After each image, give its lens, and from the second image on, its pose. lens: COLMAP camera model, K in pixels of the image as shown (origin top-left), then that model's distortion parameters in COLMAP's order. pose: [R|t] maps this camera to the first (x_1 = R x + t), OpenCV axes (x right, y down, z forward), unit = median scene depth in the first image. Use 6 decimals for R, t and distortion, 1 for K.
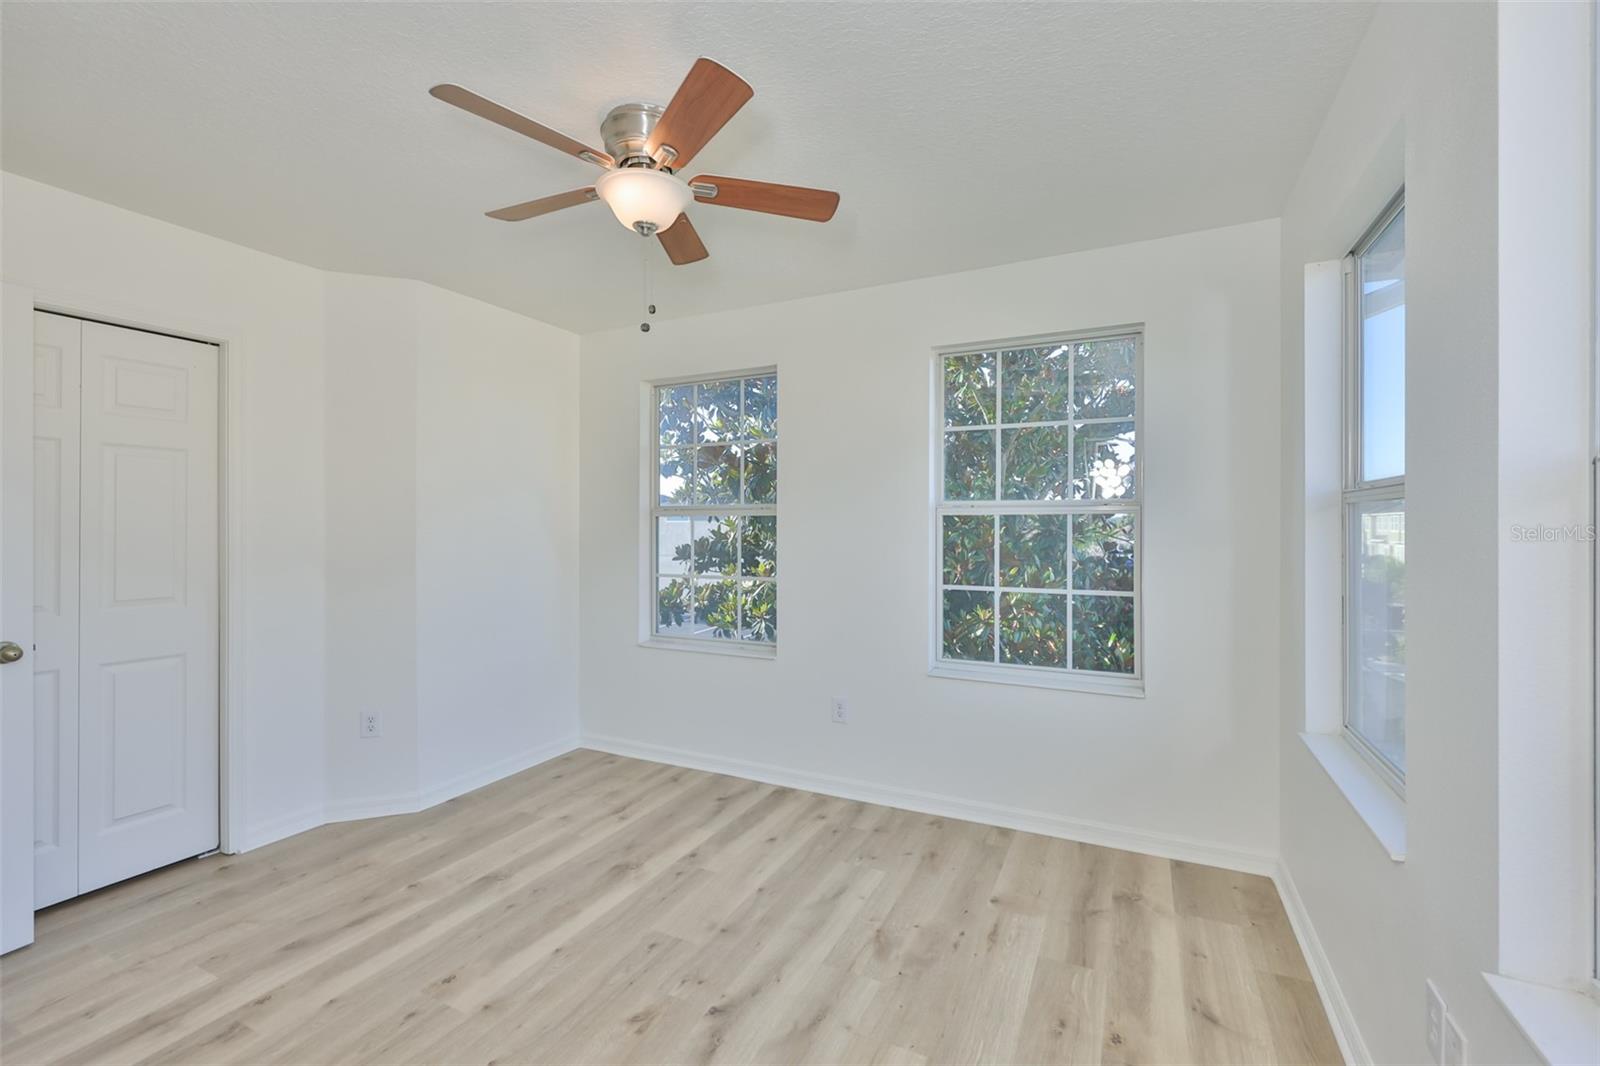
lens RADIAL K [[676.6, 0, 795.4], [0, 676.6, 529.6], [0, 0, 1]] dist [-0.001020, -0.000127]
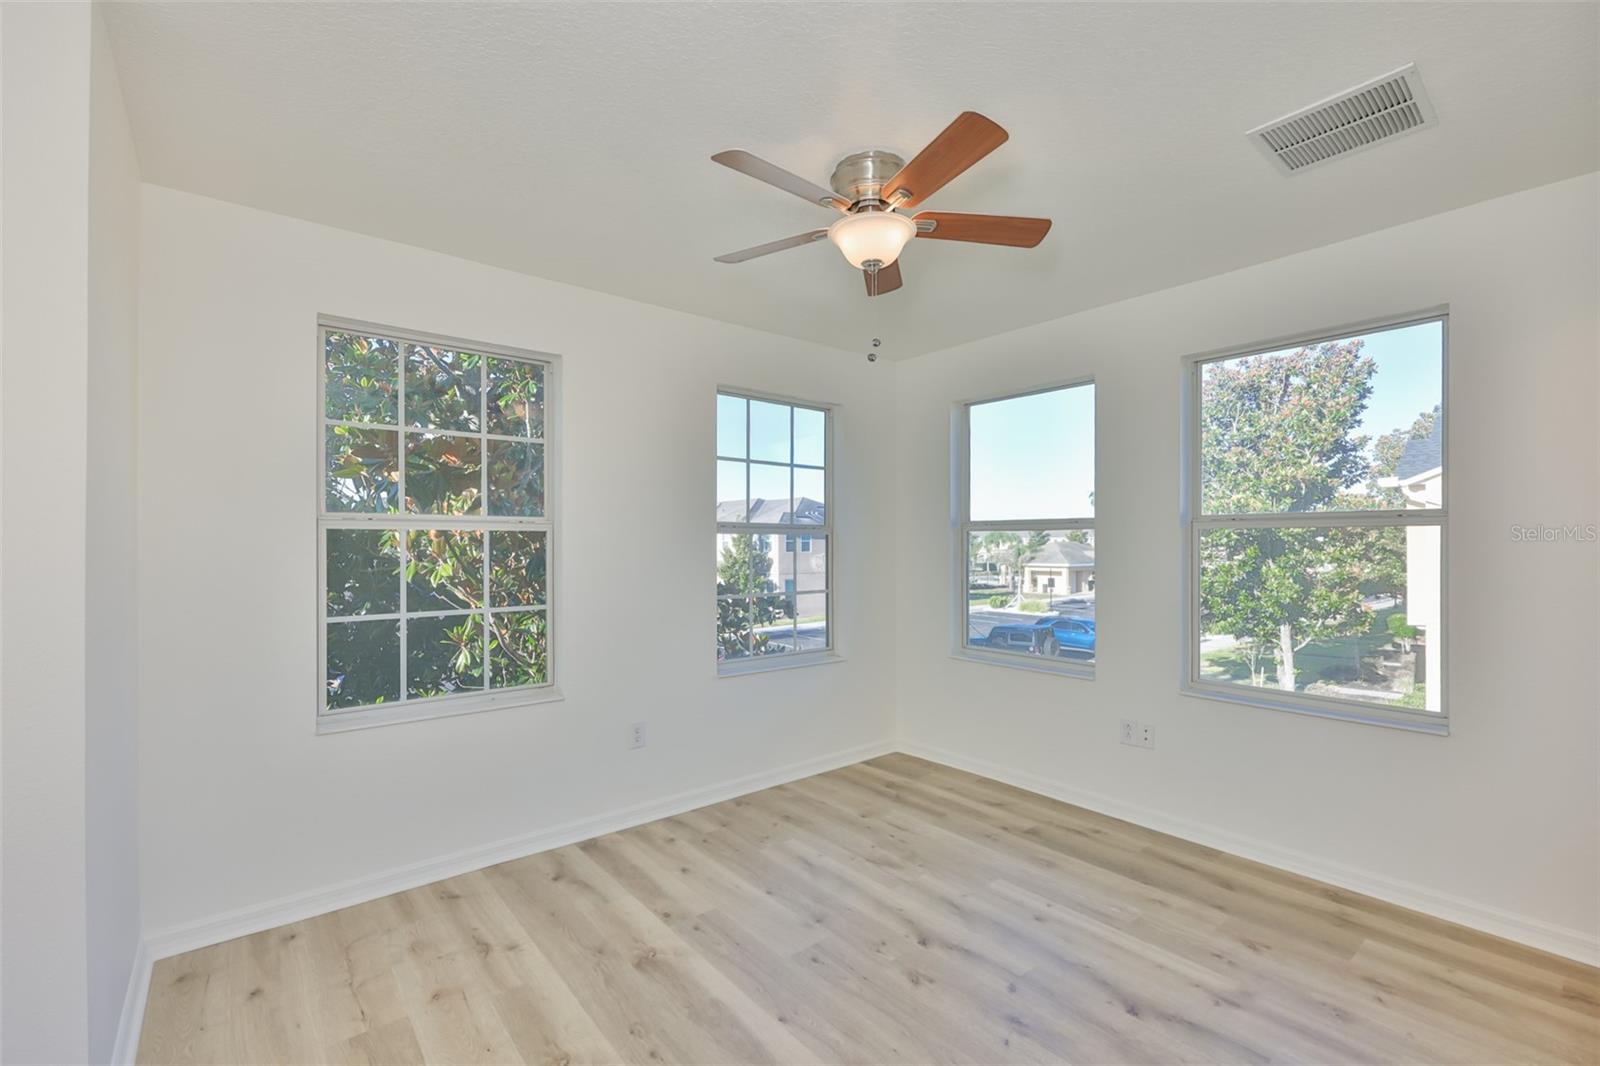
lens RADIAL K [[700.3, 0, 812.1], [0, 700.3, 542.2], [0, 0, 1]] dist [0.000337, -0.000037]
pose [[0.396634, 0.003769, 0.917969, -0.969513], [0.003220, 0.999980, -0.005497, 0.000613], [-0.917971, 0.005136, 0.396613, 0.488203]]
